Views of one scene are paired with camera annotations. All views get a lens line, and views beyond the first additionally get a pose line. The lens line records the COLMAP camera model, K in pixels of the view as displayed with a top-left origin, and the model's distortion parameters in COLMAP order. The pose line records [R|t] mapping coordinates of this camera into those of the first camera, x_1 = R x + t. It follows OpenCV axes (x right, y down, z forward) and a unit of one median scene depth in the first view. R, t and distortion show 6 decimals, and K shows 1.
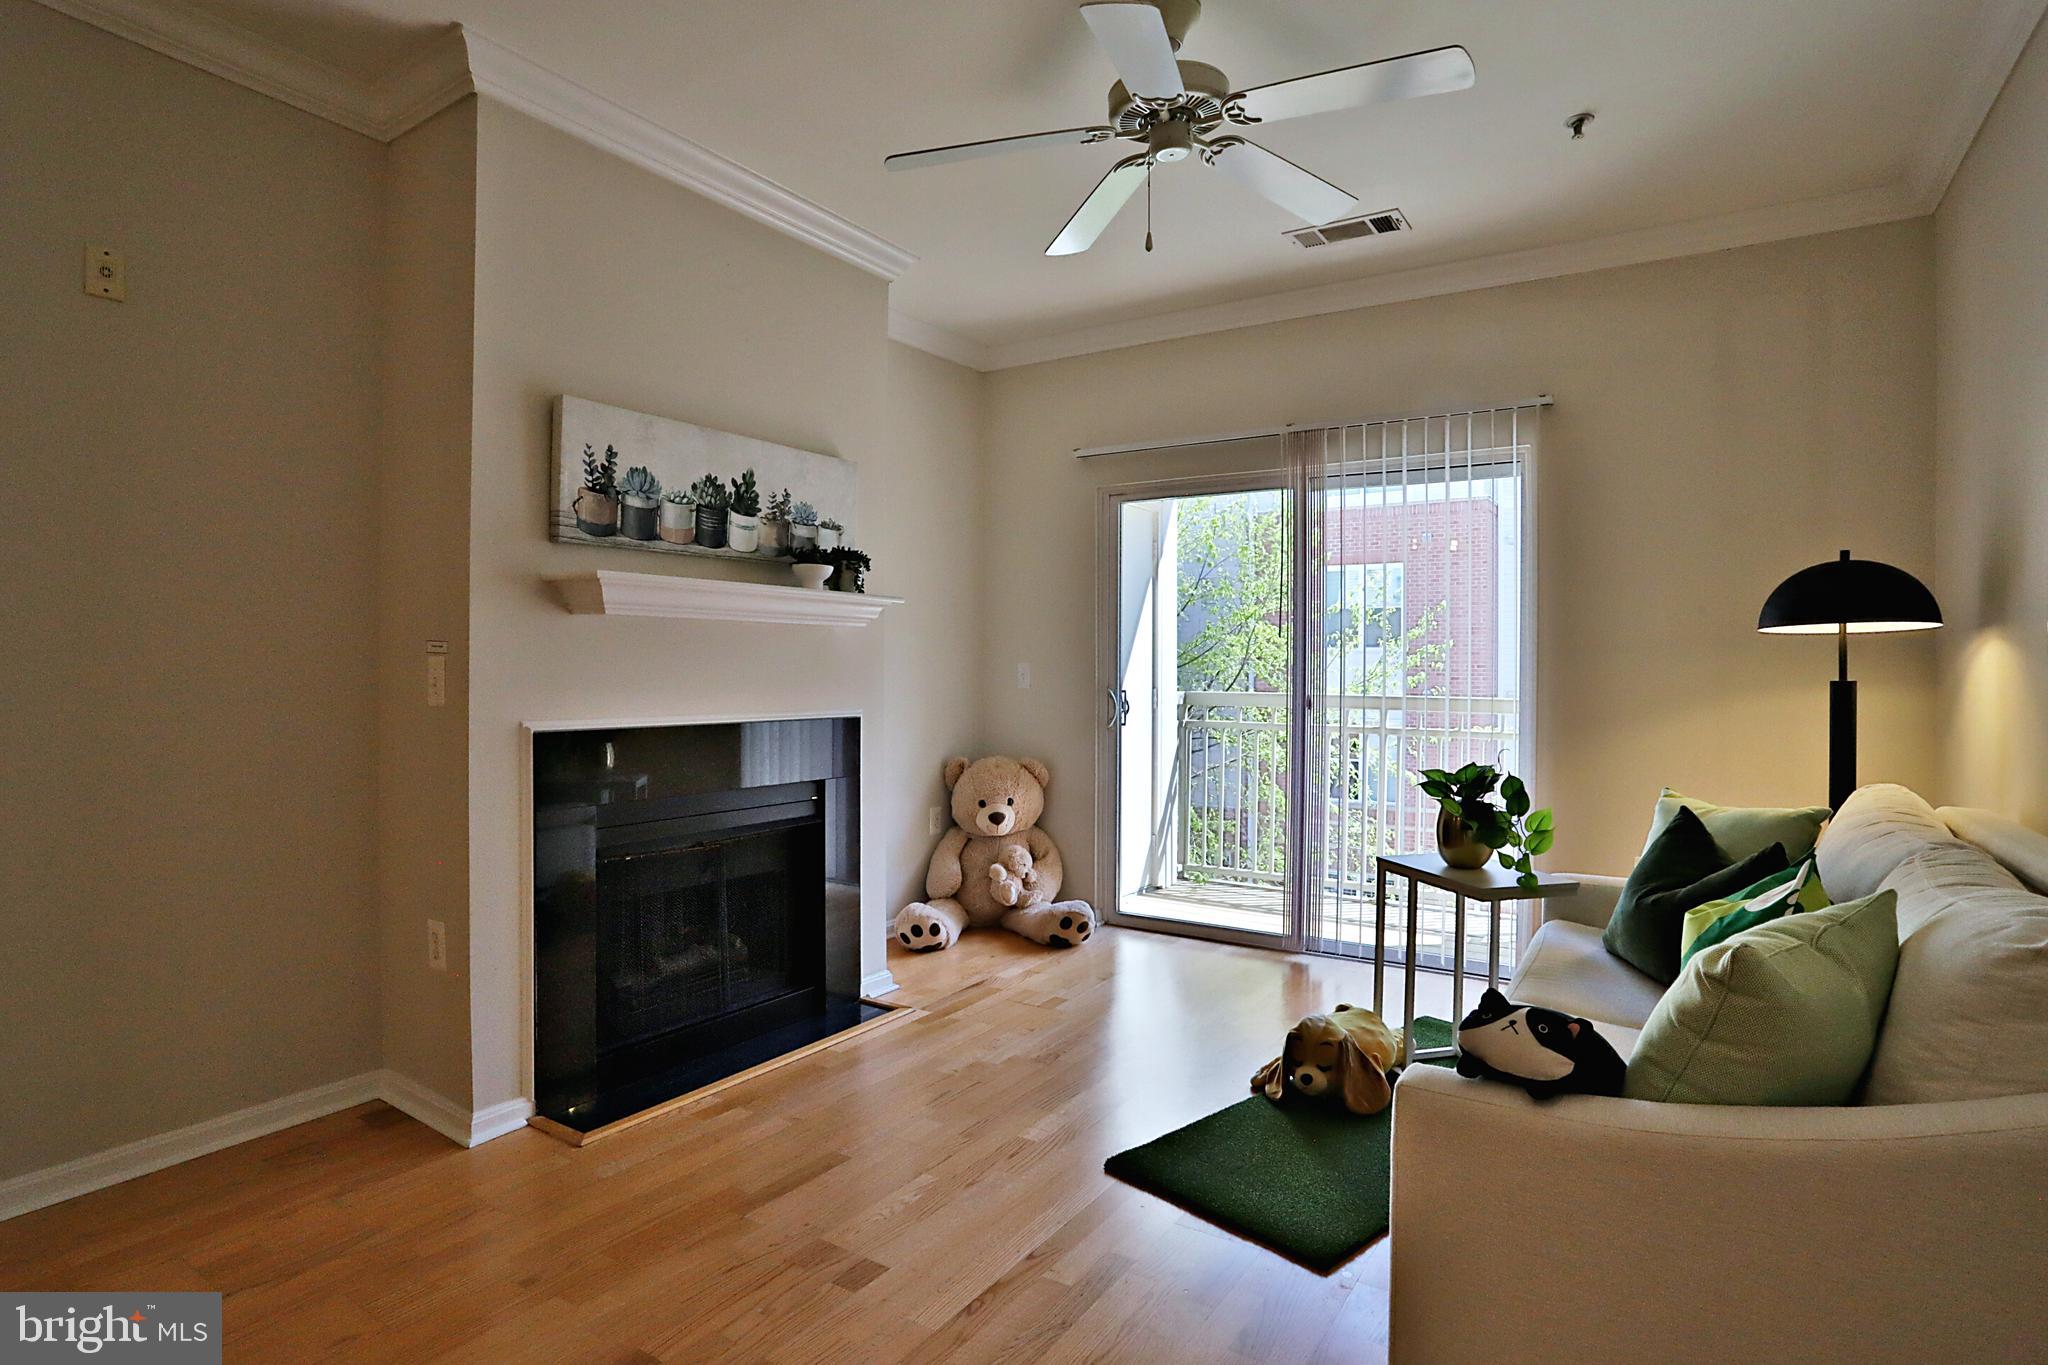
lens RADIAL K [[1054.4, 0, 1027.8], [0, 1054.4, 677.0], [0, 0, 1]] dist [-0.072575, 0.028815]
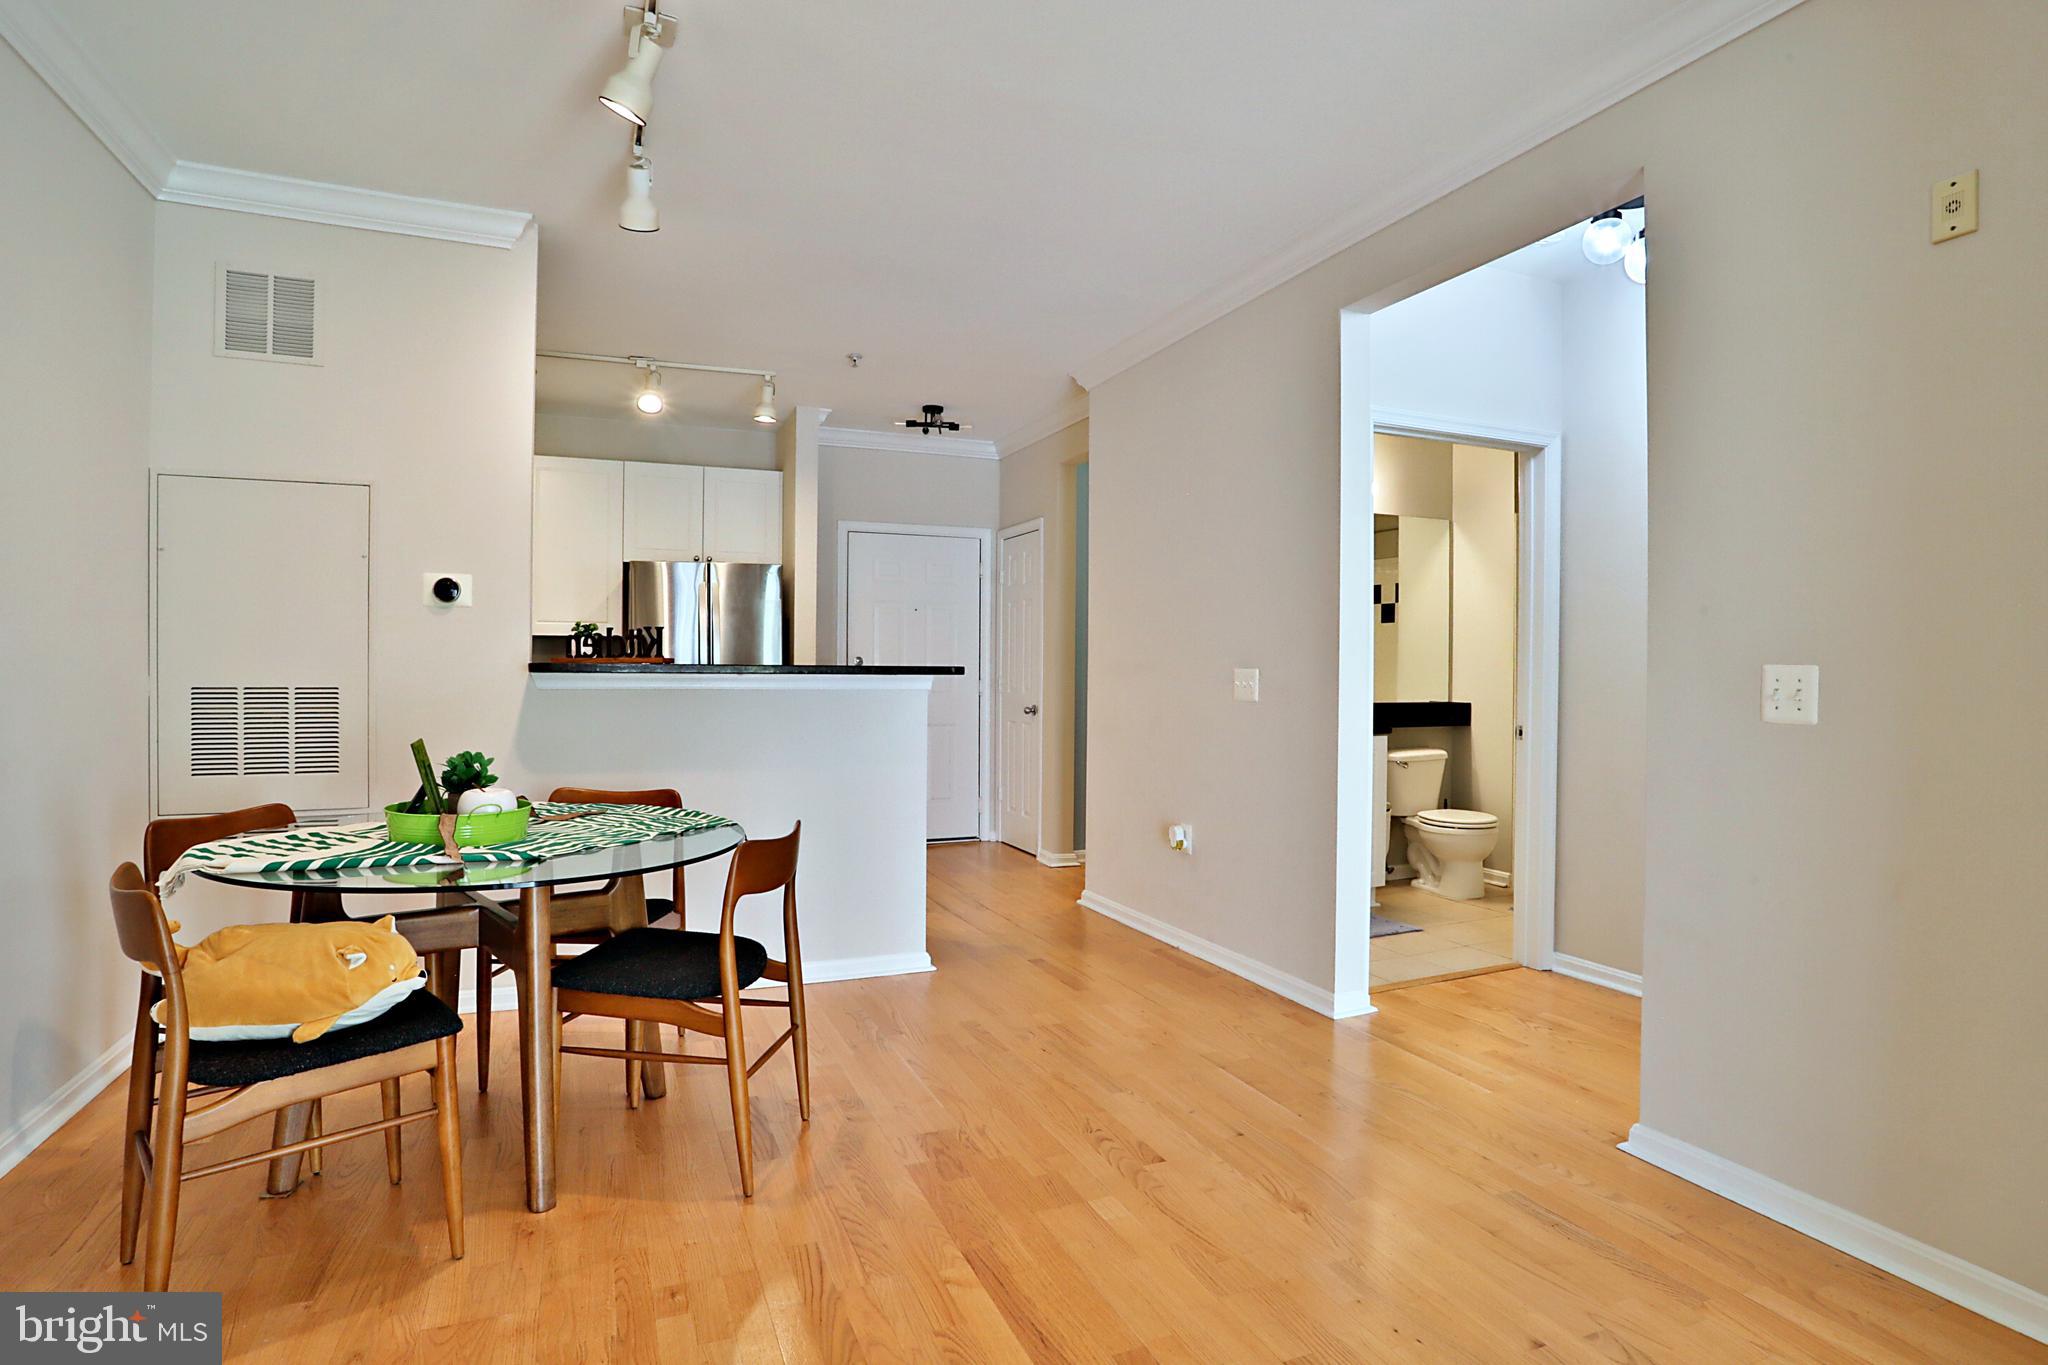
lens RADIAL K [[1054.4, 0, 1024.1], [0, 1054.4, 676.2], [0, 0, 1]] dist [-0.072575, 0.028815]
pose [[-0.561930, -0.003465, -0.827177, 0.161063], [-0.014691, 0.999875, 0.005792, -0.002810], [0.827054, 0.015406, -0.561911, 0.631498]]
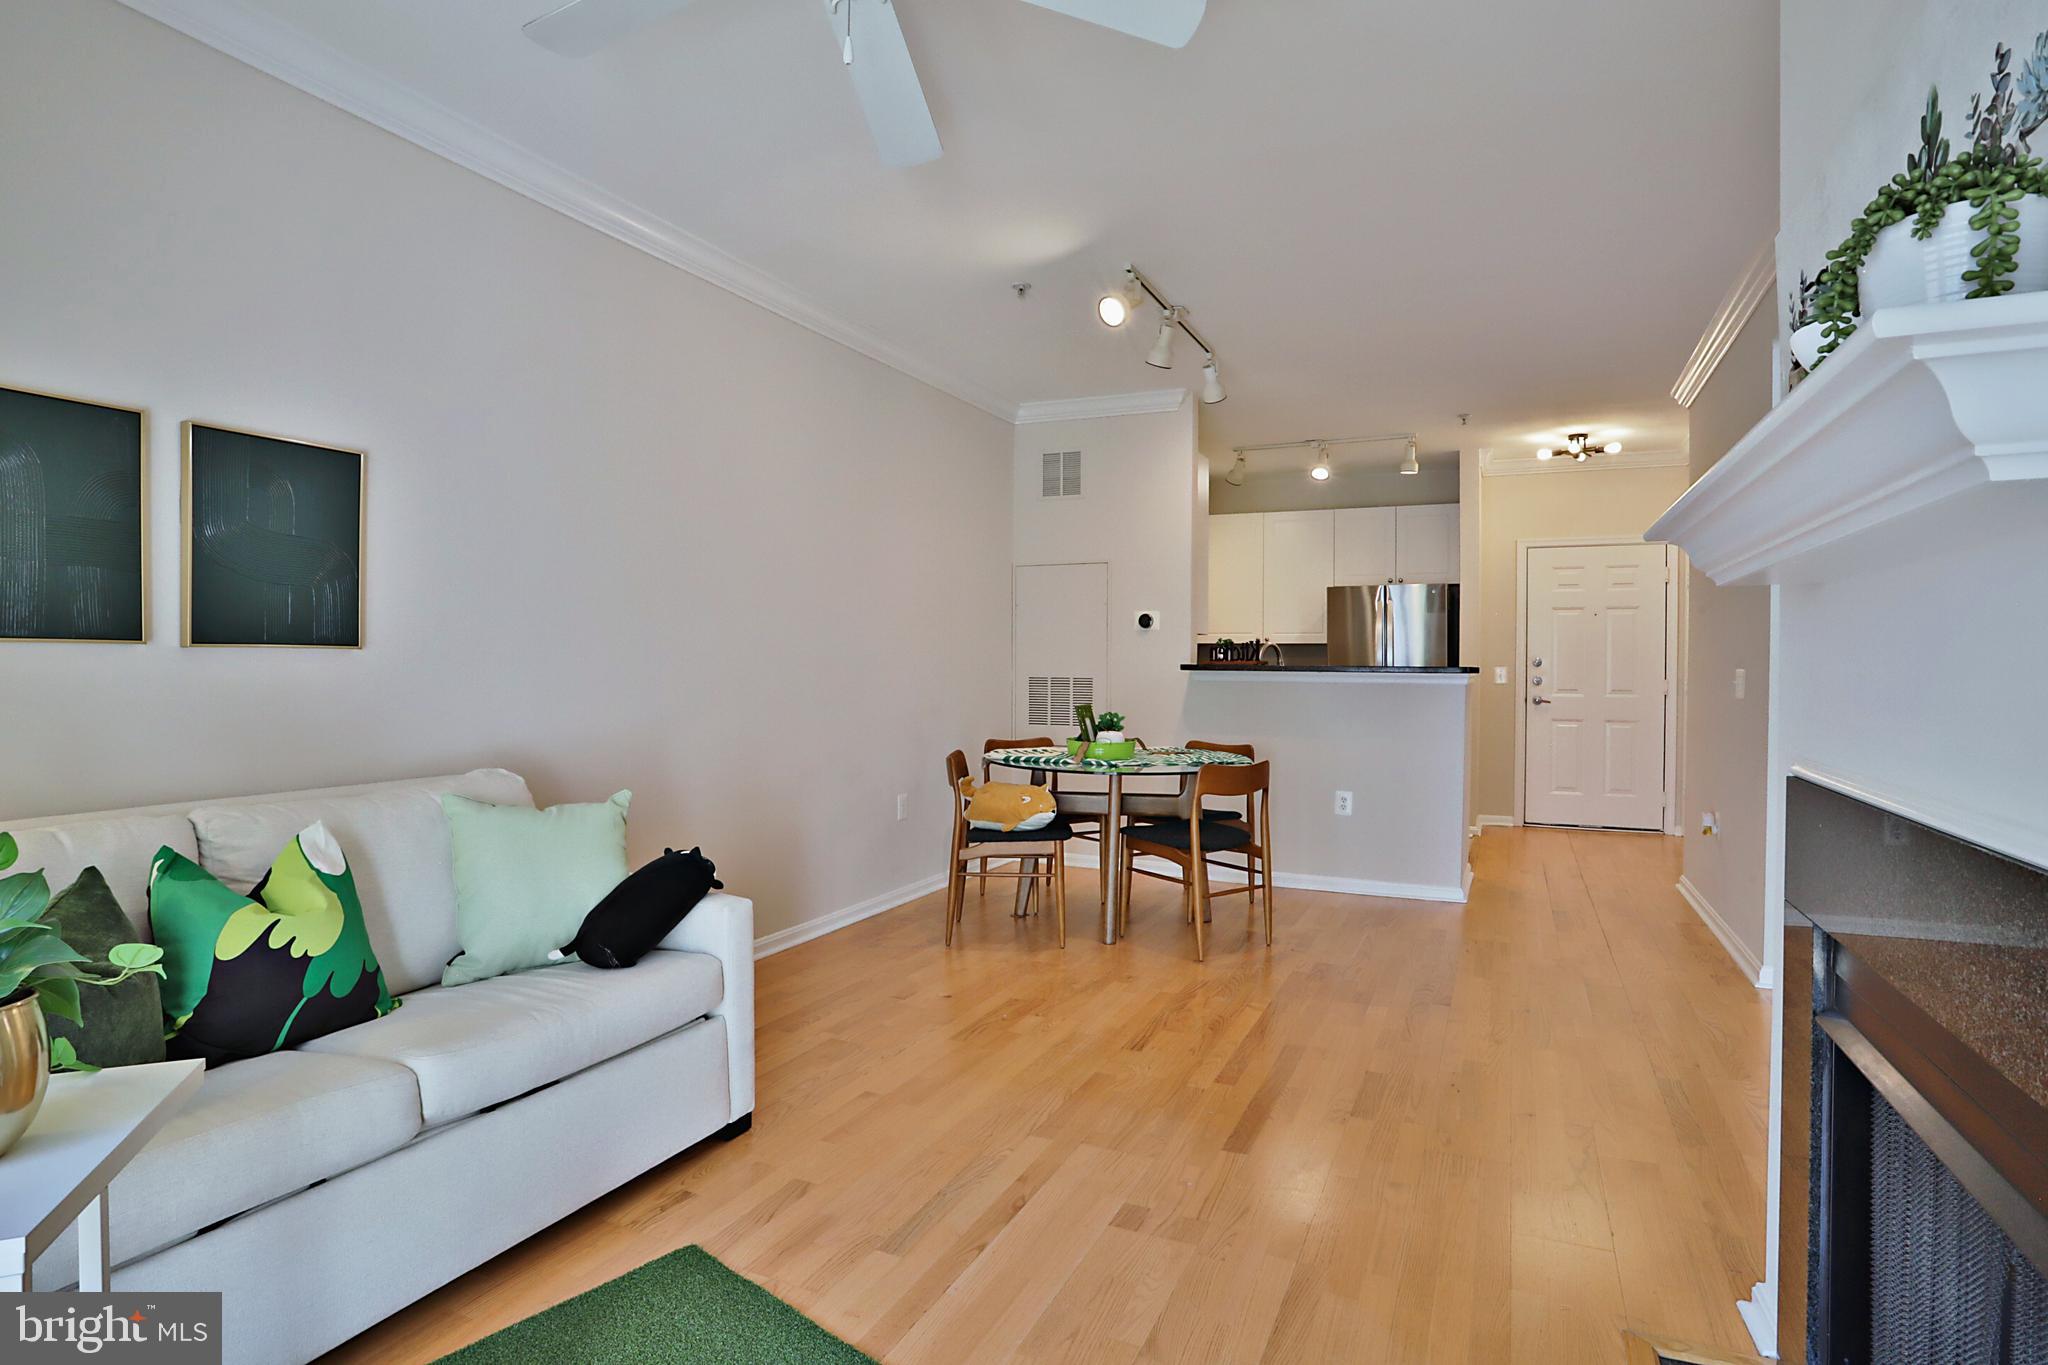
lens RADIAL K [[1054.4, 0, 1033.2], [0, 1054.4, 674.7], [0, 0, 1]] dist [-0.072575, 0.028815]
pose [[-0.988760, -0.010692, -0.149131, 0.074707], [-0.013279, 0.999778, 0.016366, -0.011364], [0.148923, 0.018163, -0.988682, 1.374694]]
